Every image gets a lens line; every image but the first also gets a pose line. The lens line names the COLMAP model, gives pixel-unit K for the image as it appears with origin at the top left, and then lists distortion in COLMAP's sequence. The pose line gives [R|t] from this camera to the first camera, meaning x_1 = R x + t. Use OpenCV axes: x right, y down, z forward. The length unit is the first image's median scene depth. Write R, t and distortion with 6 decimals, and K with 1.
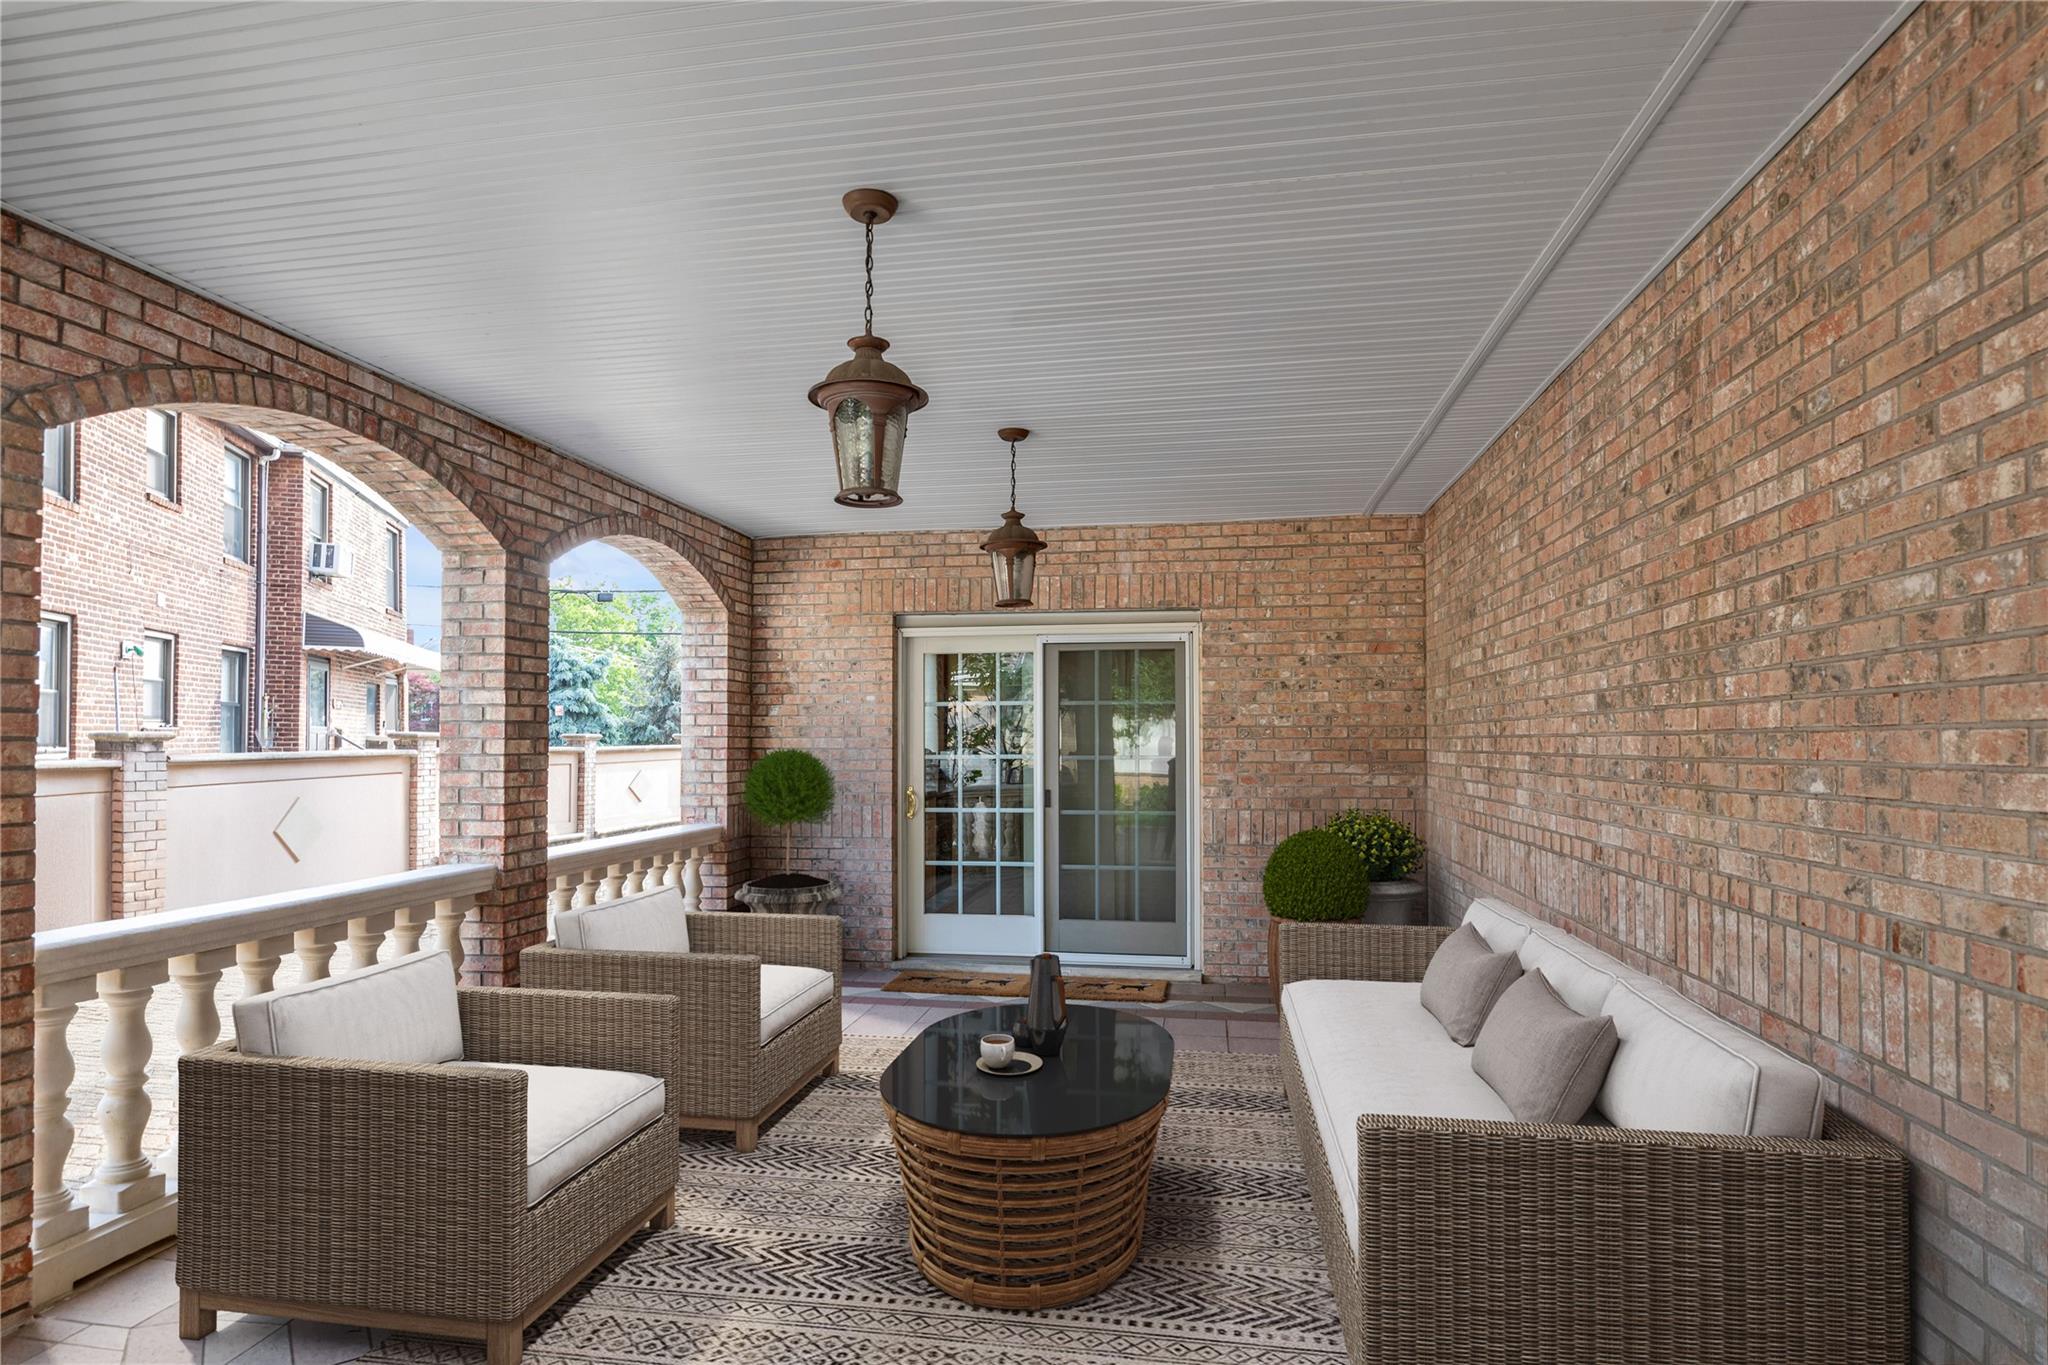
lens RADIAL K [[1070.8, 0, 1009.4], [0, 1070.8, 730.3], [0, 0, 1]] dist [-0.002718, -0.000034]
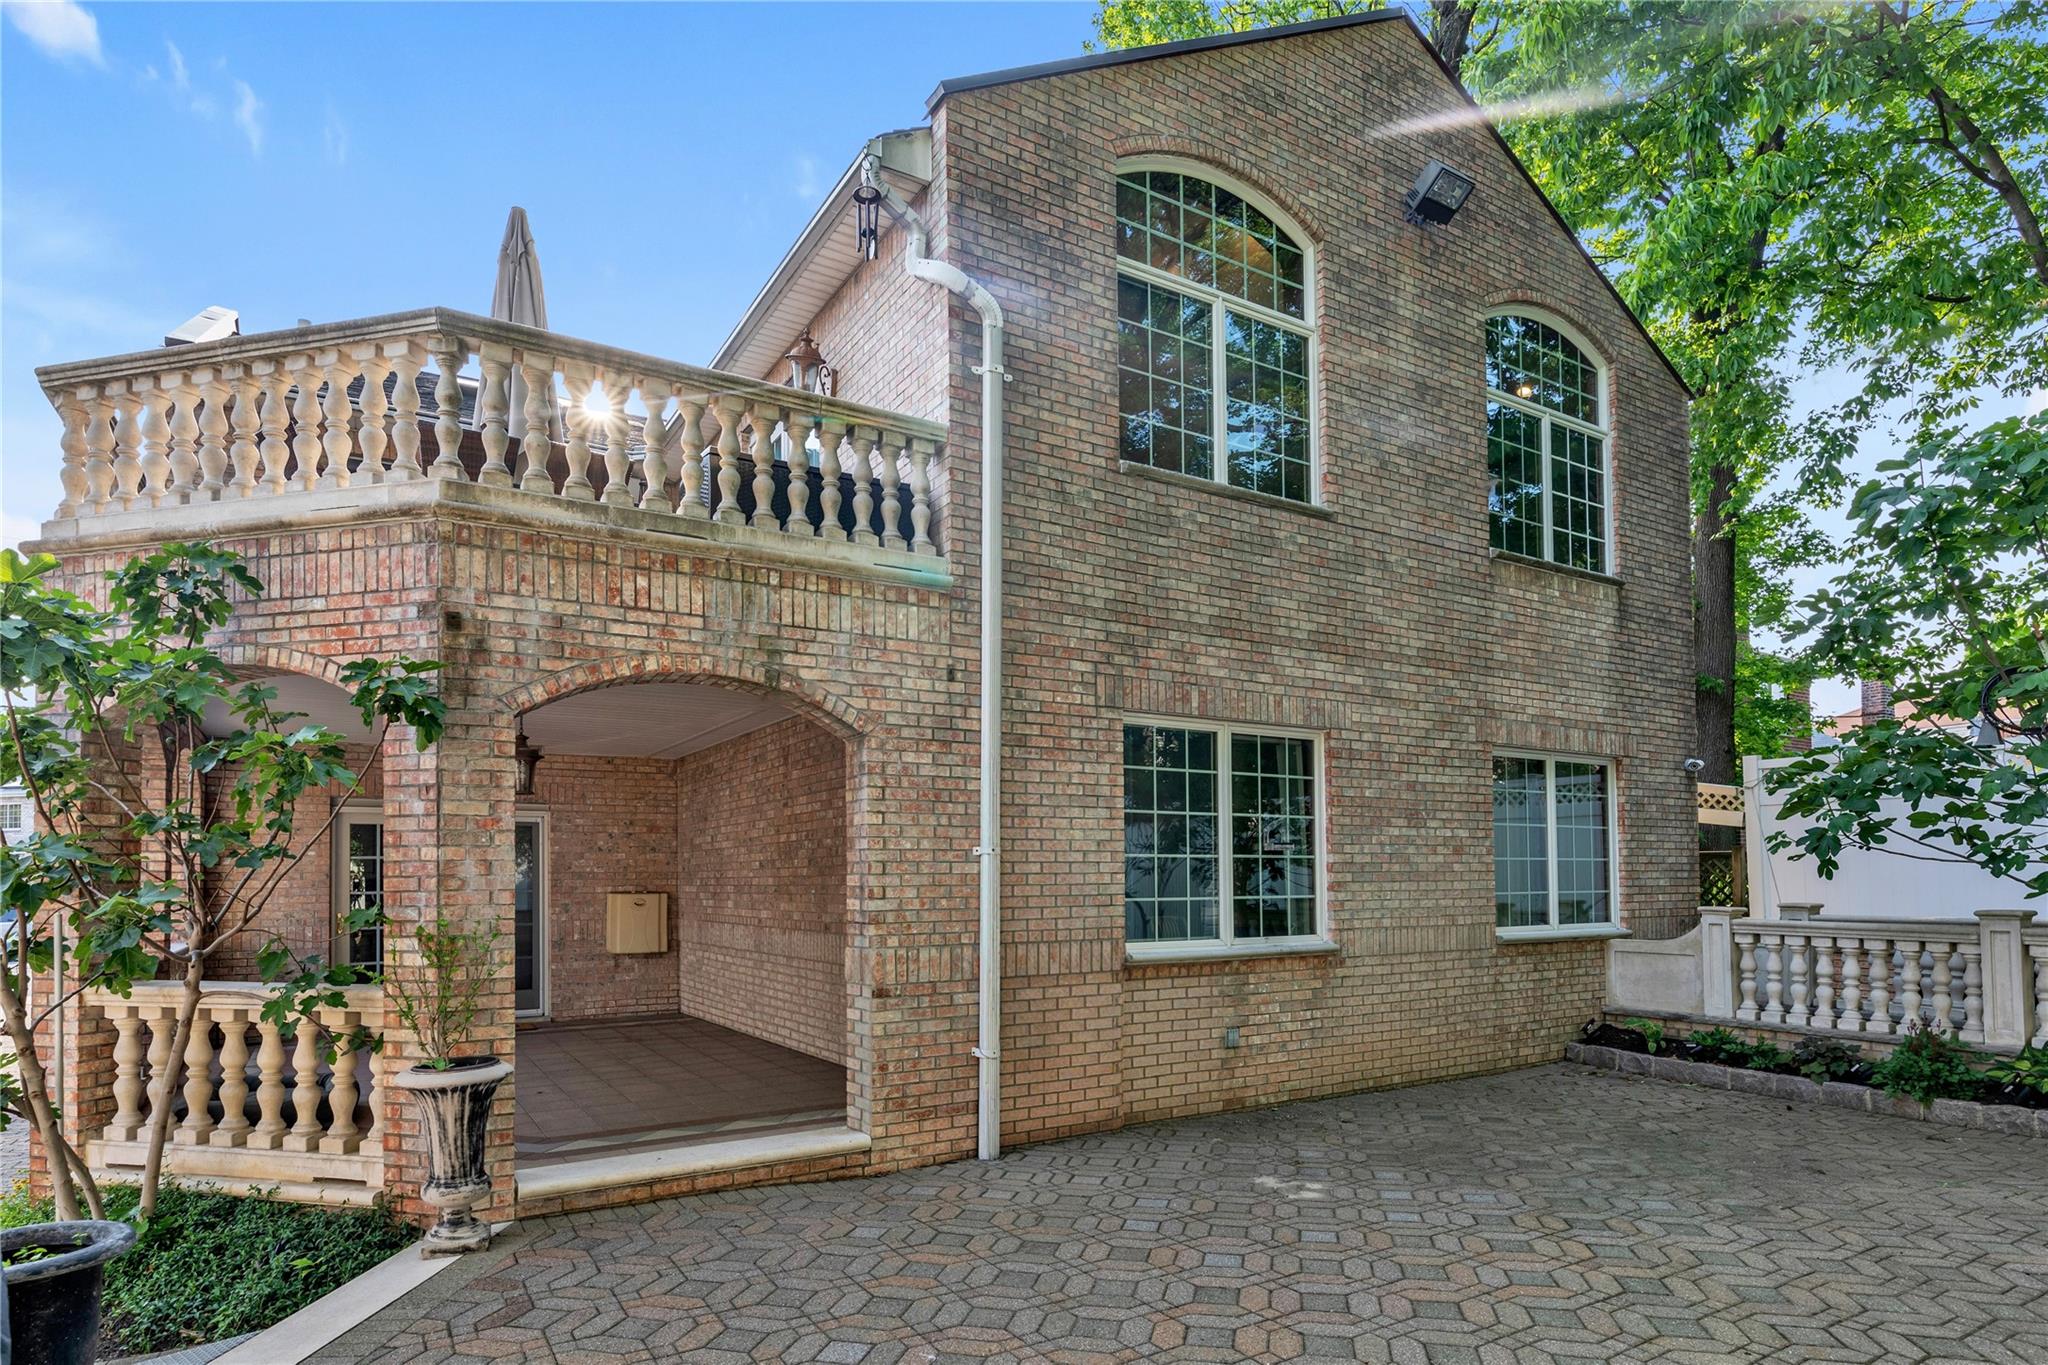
lens RADIAL K [[1098.6, 0, 1013.0], [0, 1098.6, 847.9], [0, 0, 1]] dist [-0.000270, -0.000005]
pose [[0.744987, 0.013637, 0.666940, -0.716506], [0.000286, 0.999784, -0.020762, -0.010516], [-0.667079, 0.015658, 0.744822, -1.299358]]
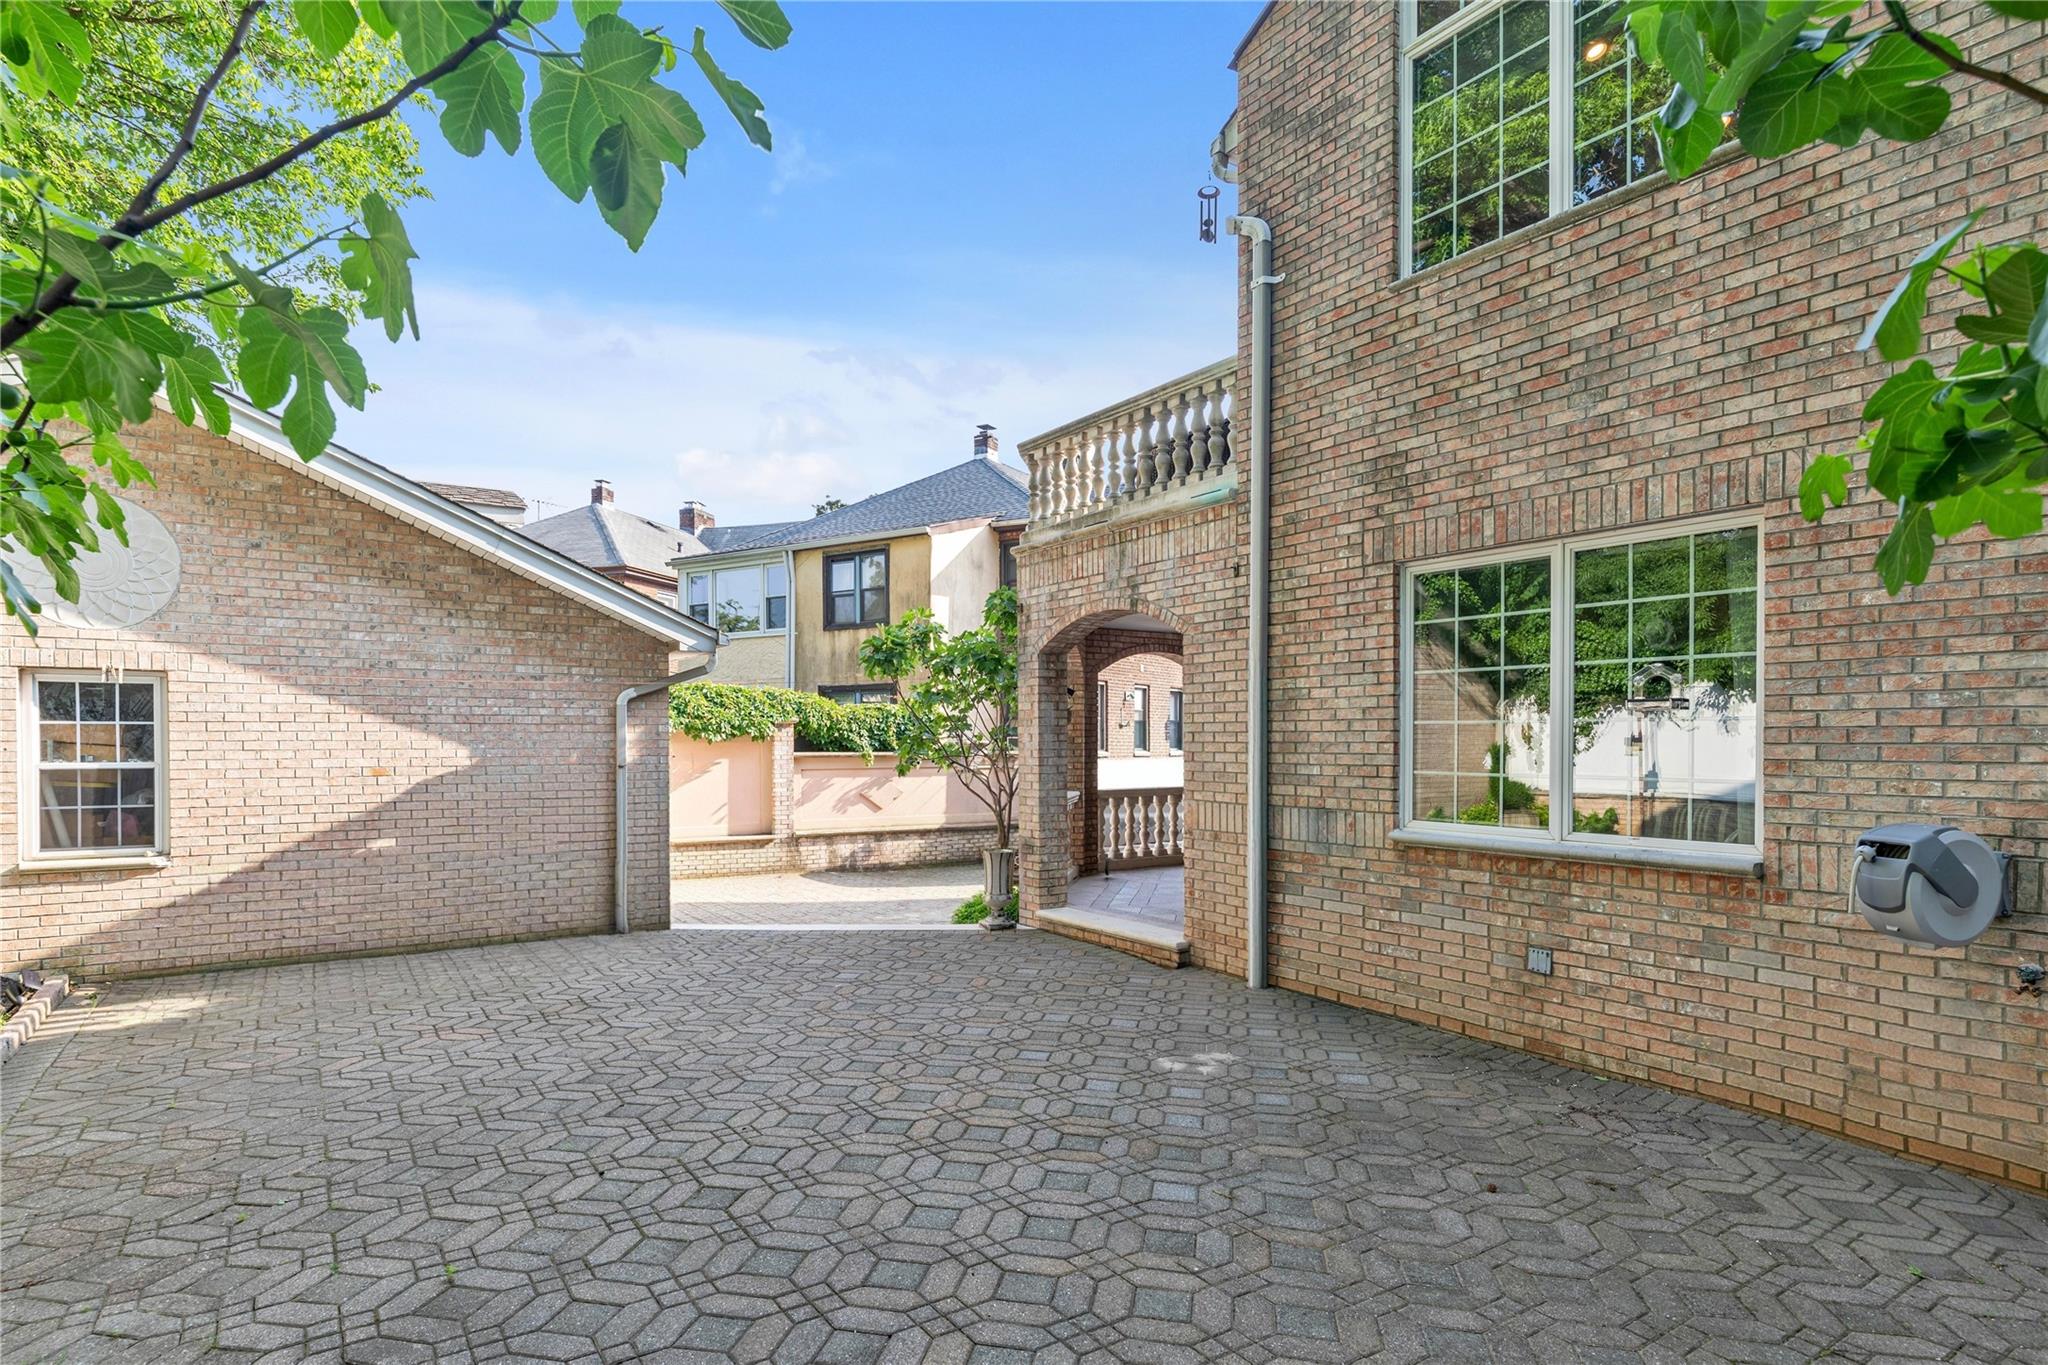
lens RADIAL K [[1098.6, 0, 1024.9], [0, 1098.6, 743.5], [0, 0, 1]] dist [-0.000270, -0.000005]
pose [[0.698929, 0.002693, -0.715186, 1.444610], [0.006529, 0.999927, 0.010146, -0.025610], [0.715161, -0.011761, 0.698860, -1.626441]]
